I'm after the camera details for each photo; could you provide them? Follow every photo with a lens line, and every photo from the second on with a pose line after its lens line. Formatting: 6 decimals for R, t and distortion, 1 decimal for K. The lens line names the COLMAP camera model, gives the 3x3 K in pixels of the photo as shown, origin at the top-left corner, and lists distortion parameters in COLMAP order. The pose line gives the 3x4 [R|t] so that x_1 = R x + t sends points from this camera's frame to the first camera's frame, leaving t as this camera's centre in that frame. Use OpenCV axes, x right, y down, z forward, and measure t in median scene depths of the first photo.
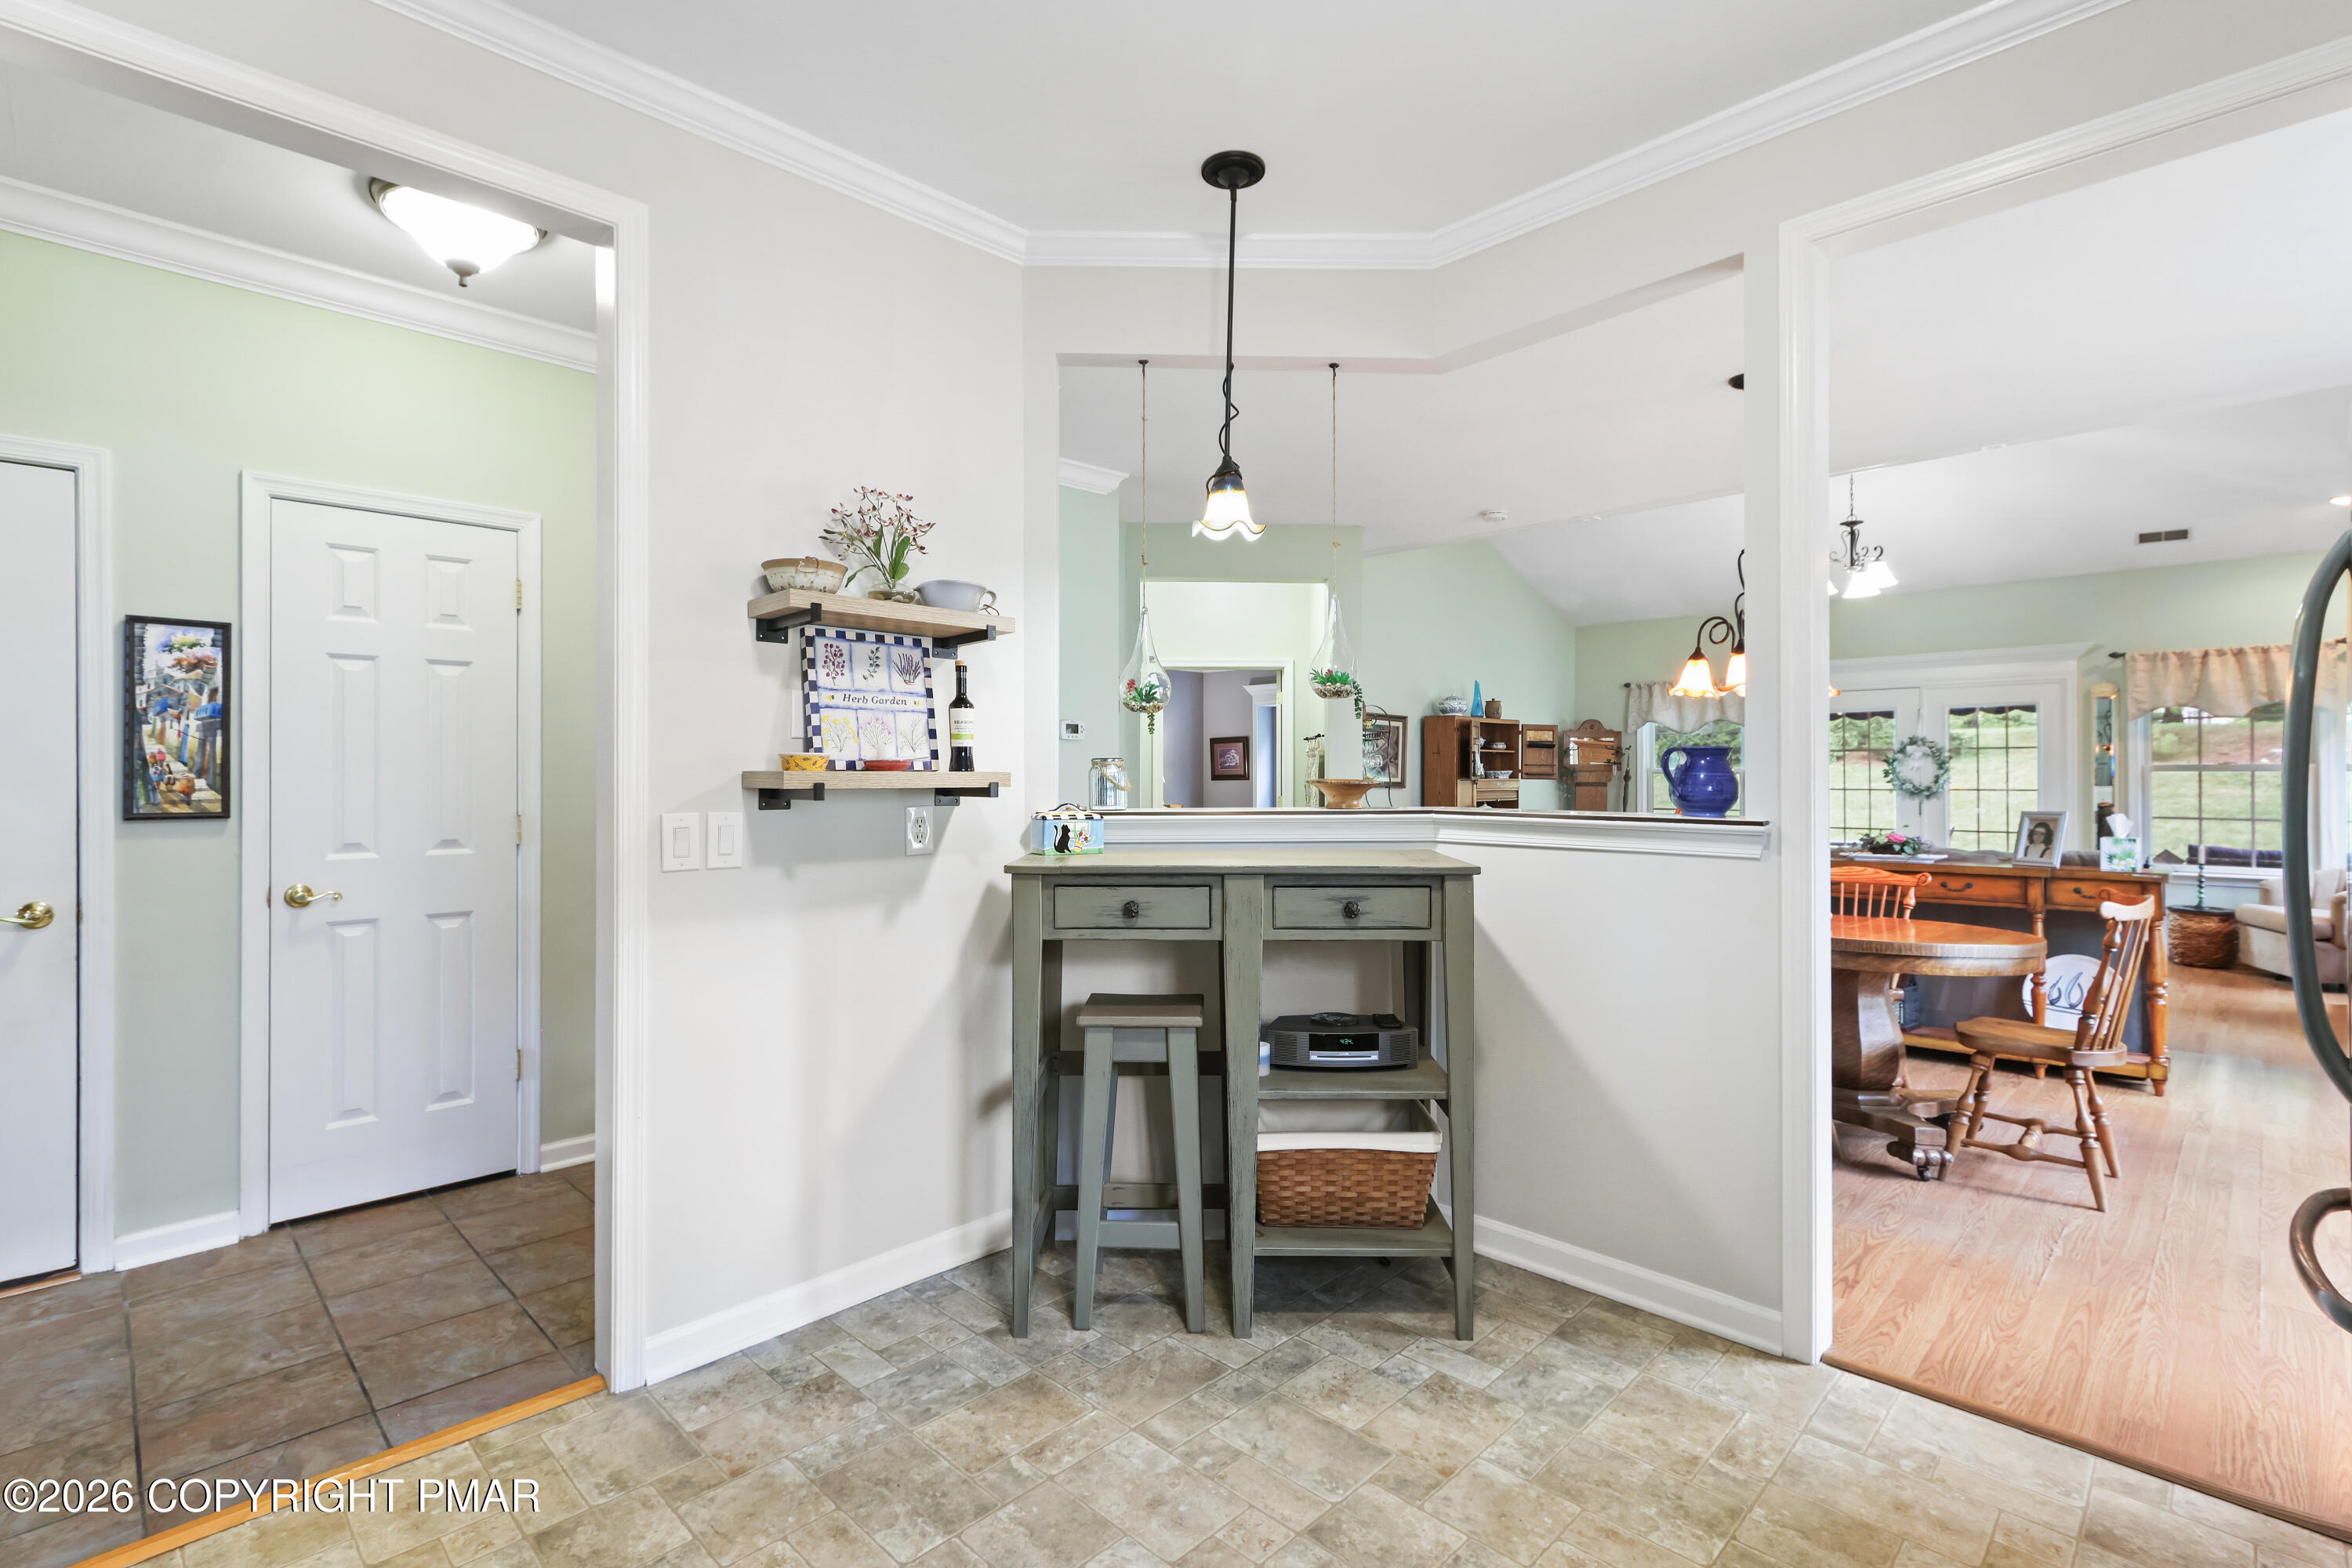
lens RADIAL K [[1081.6, 0, 1155.3], [0, 1081.6, 773.8], [0, 0, 1]] dist [0.002603, -0.000160]
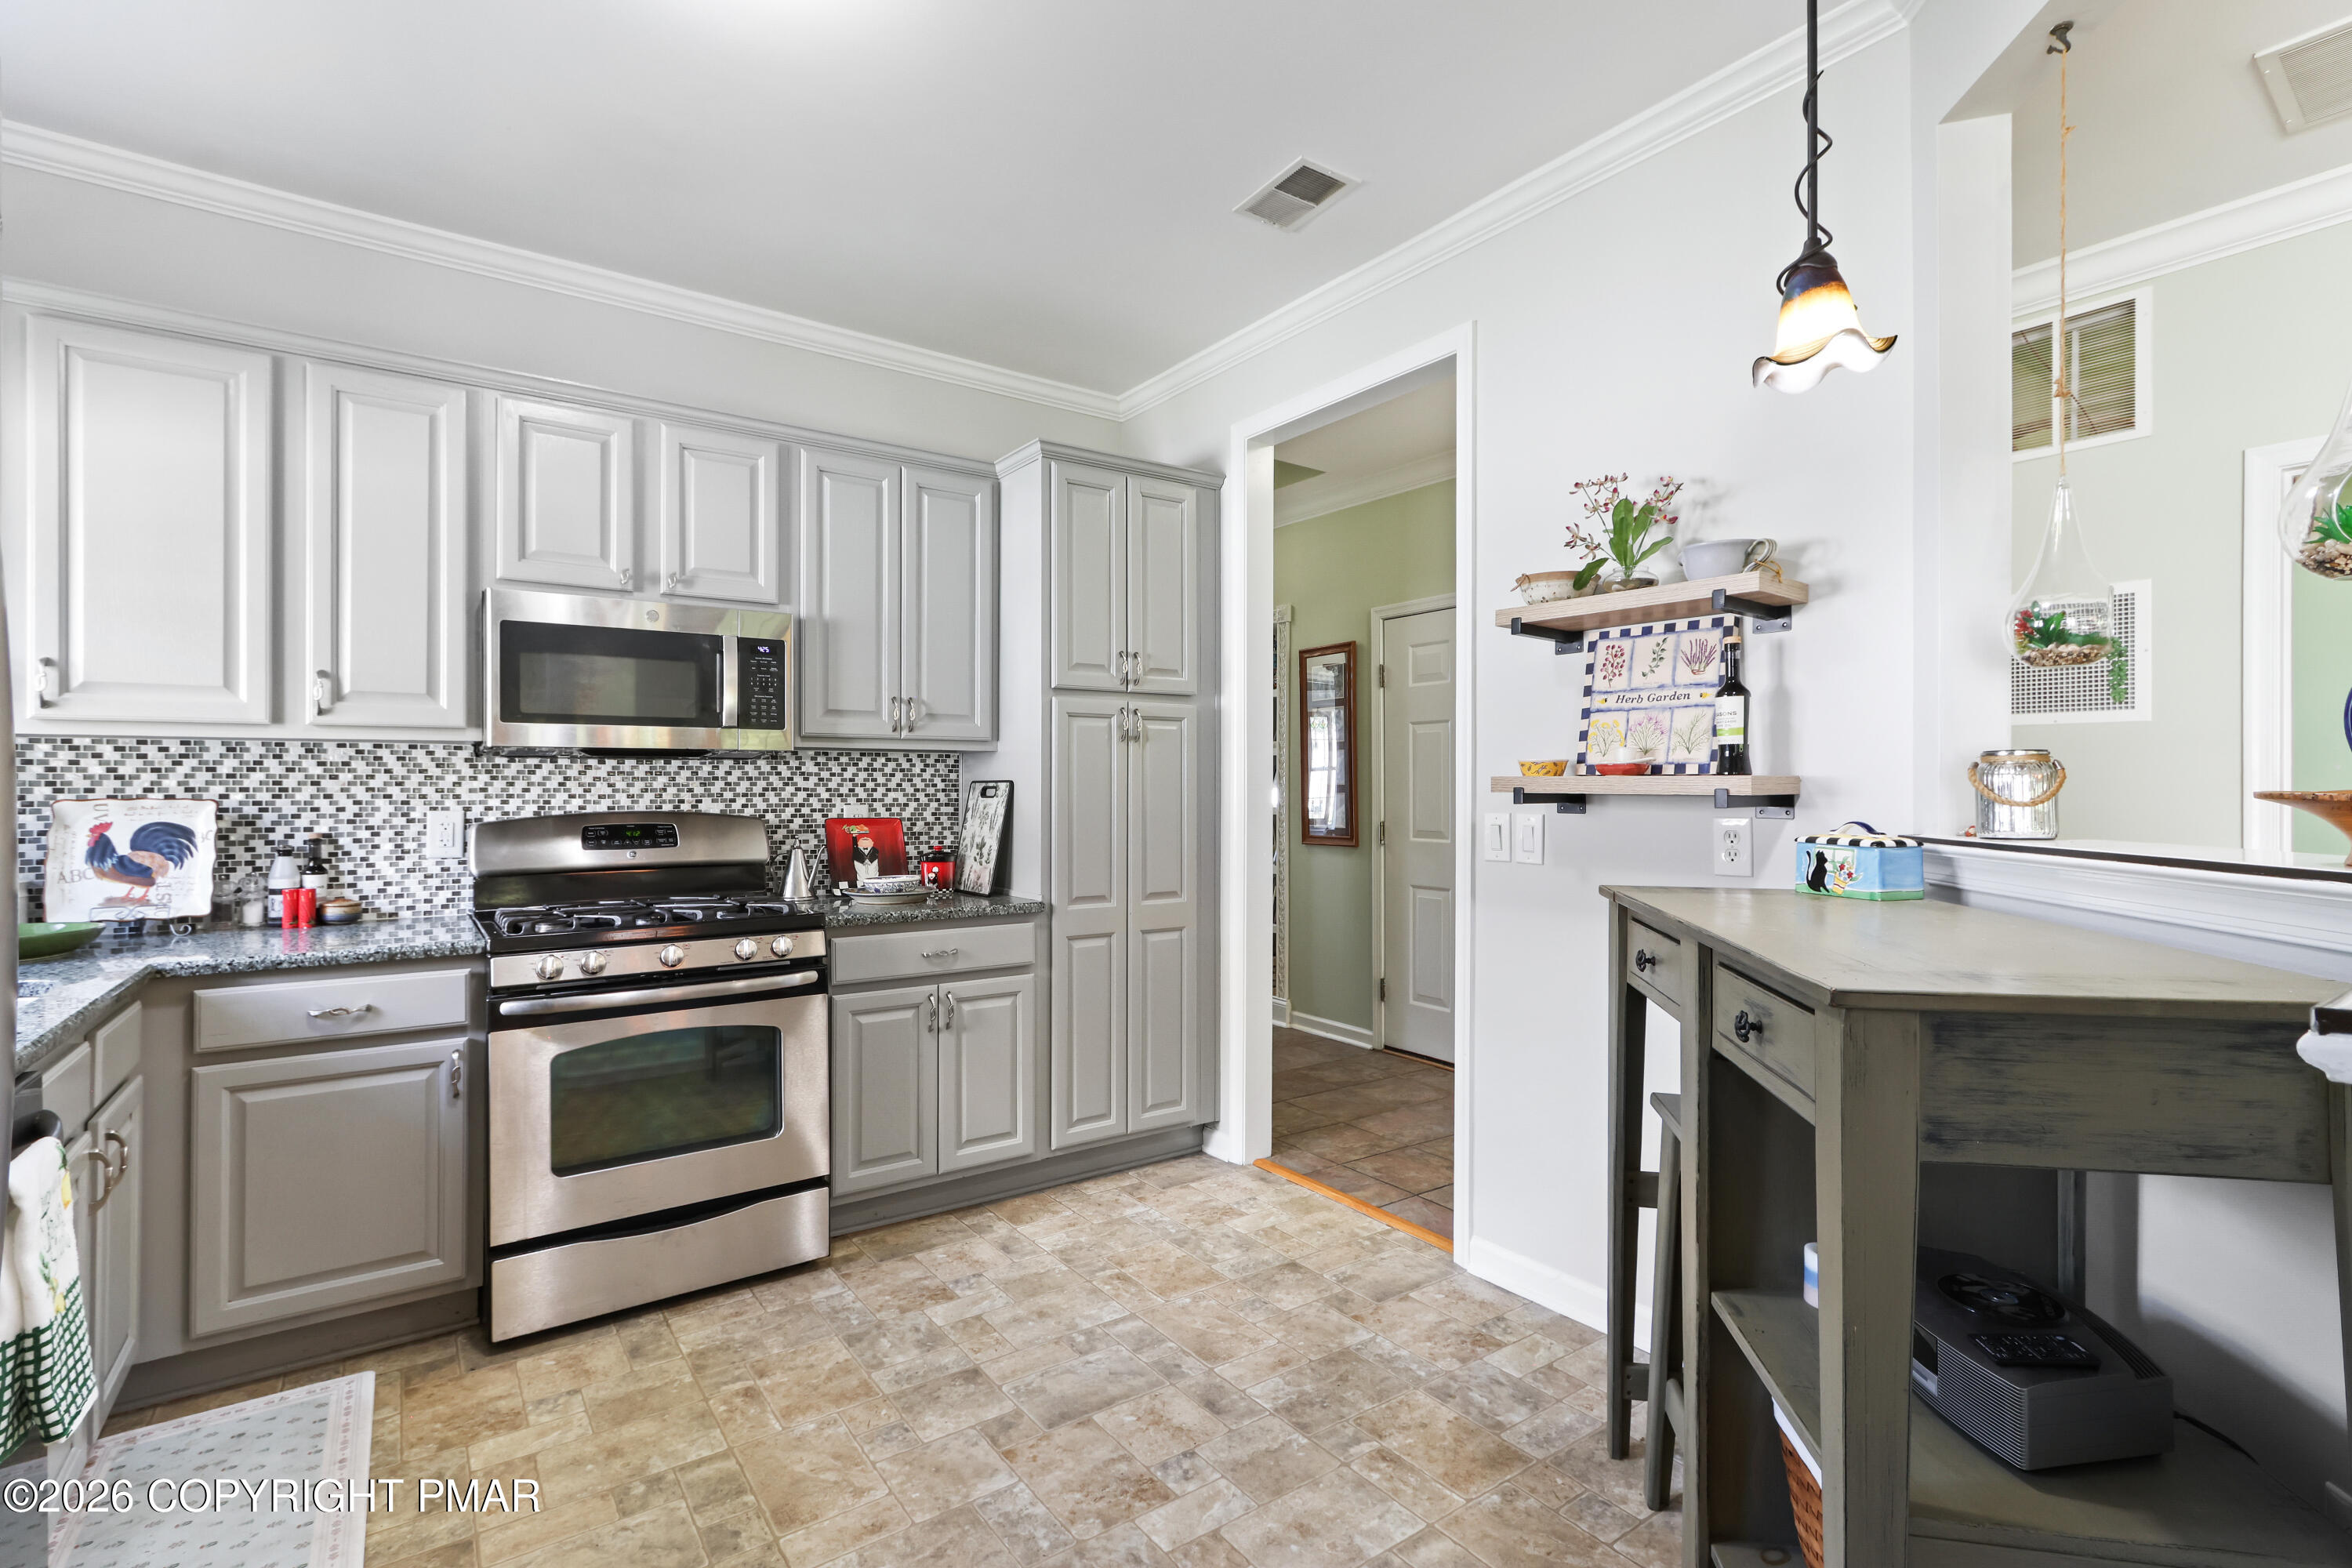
lens RADIAL K [[1081.6, 0, 1180.3], [0, 1081.6, 778.4], [0, 0, 1]] dist [0.002603, -0.000160]
pose [[-0.146763, -0.003268, -0.989166, 0.703970], [0.000968, 0.999994, -0.003448, 0.002654], [0.989171, -0.001464, -0.146759, 0.744177]]
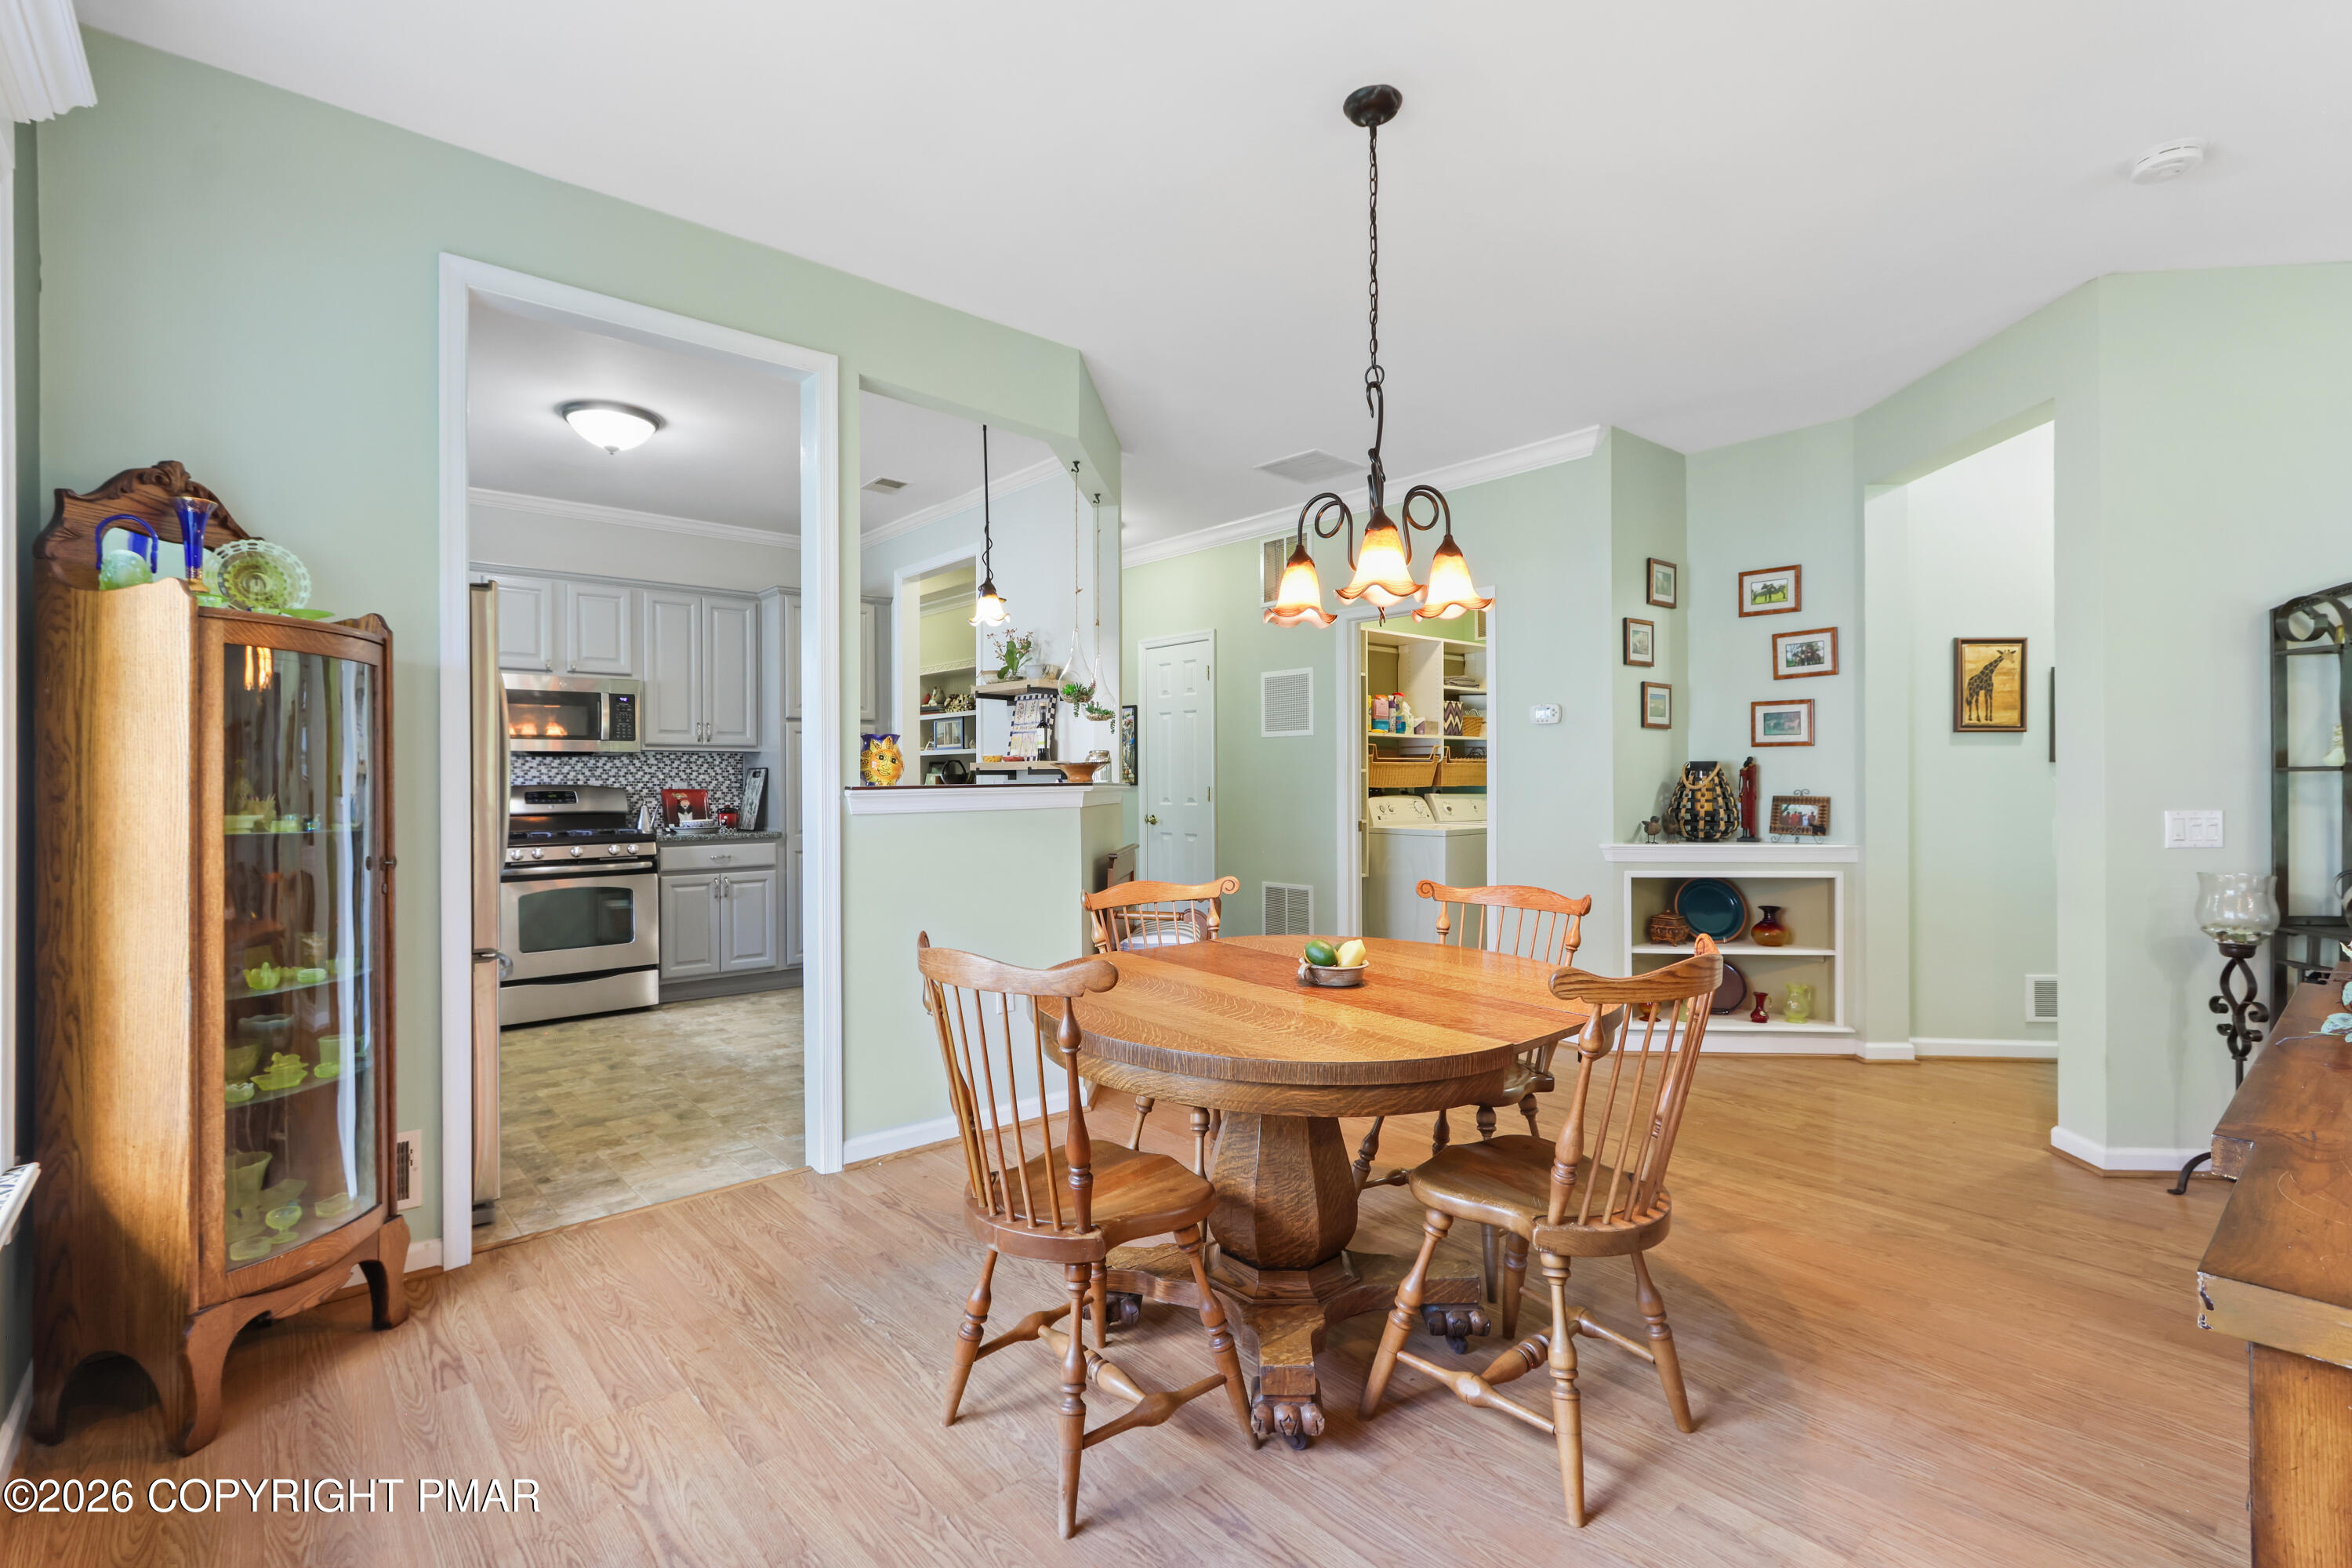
lens RADIAL K [[1081.6, 0, 1184.3], [0, 1081.6, 777.4], [0, 0, 1]] dist [0.002603, -0.000160]
pose [[-0.055626, 0.000591, -0.998452, 1.825456], [0.007207, 0.999974, 0.000190, 0.029336], [0.998426, -0.007186, -0.055629, 1.434199]]
